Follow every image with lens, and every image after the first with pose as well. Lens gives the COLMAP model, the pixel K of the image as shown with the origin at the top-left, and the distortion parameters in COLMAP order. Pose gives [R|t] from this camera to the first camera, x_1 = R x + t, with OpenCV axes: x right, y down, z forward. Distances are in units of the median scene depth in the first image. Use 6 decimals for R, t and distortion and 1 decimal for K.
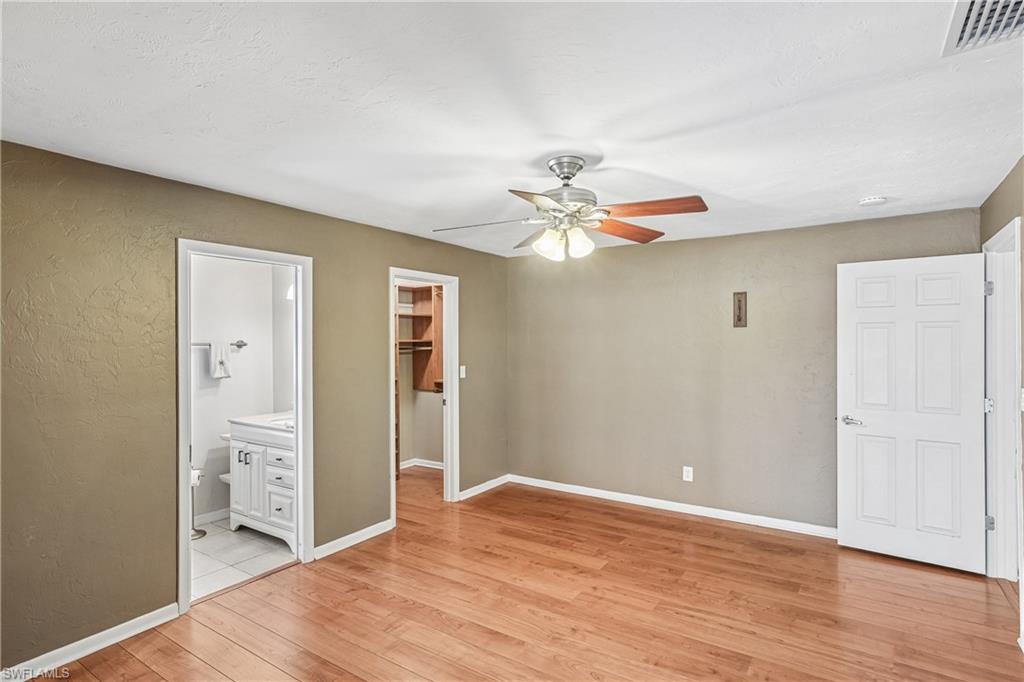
lens RADIAL K [[511.2, 0, 507.9], [0, 511.2, 341.5], [0, 0, 1]] dist [0.004283, 0.004318]
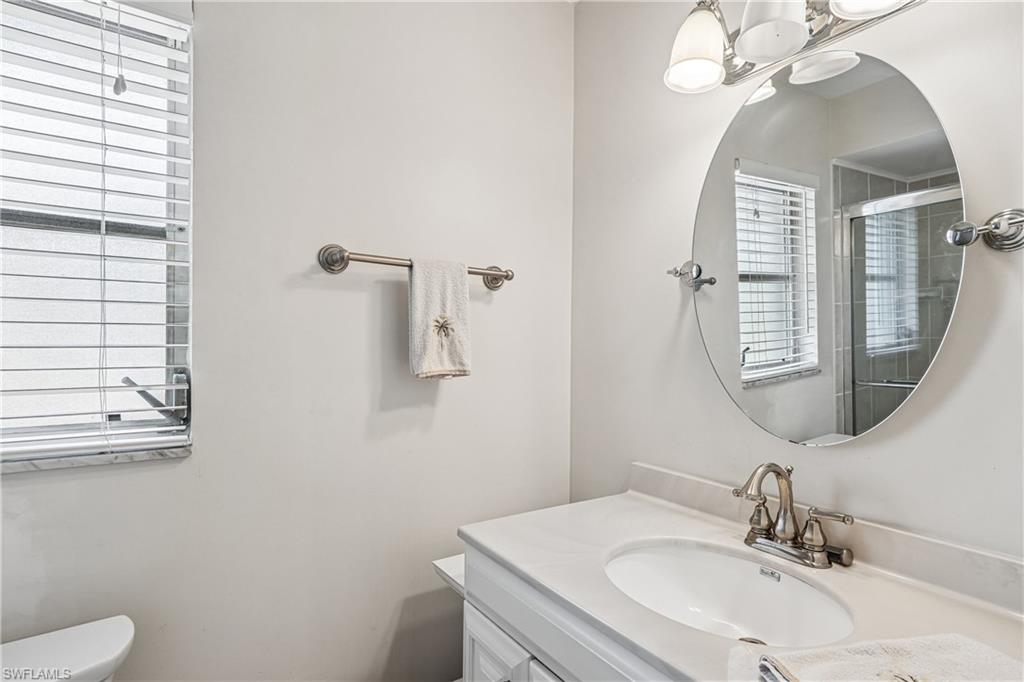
lens RADIAL K [[511.2, 0, 530.6], [0, 511.2, 356.8], [0, 0, 1]] dist [0.004283, 0.004318]
pose [[0.943816, 0.012629, -0.330230, -0.410575], [-0.011395, 0.999919, 0.005672, 0.057771], [0.330275, -0.001590, 0.943884, 0.731944]]
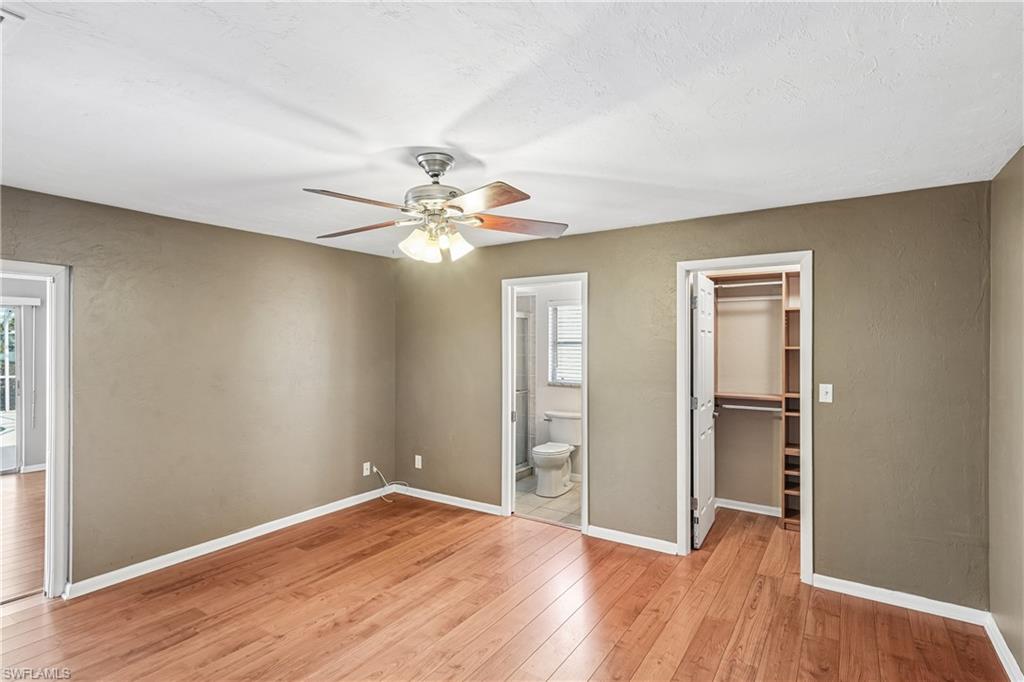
lens RADIAL K [[511.2, 0, 508.8], [0, 511.2, 339.5], [0, 0, 1]] dist [0.004283, 0.004318]
pose [[0.022239, -0.007527, -0.999724, 0.628524], [-0.010156, 0.999918, -0.007754, -0.000643], [0.999701, 0.010325, 0.022161, 0.650393]]
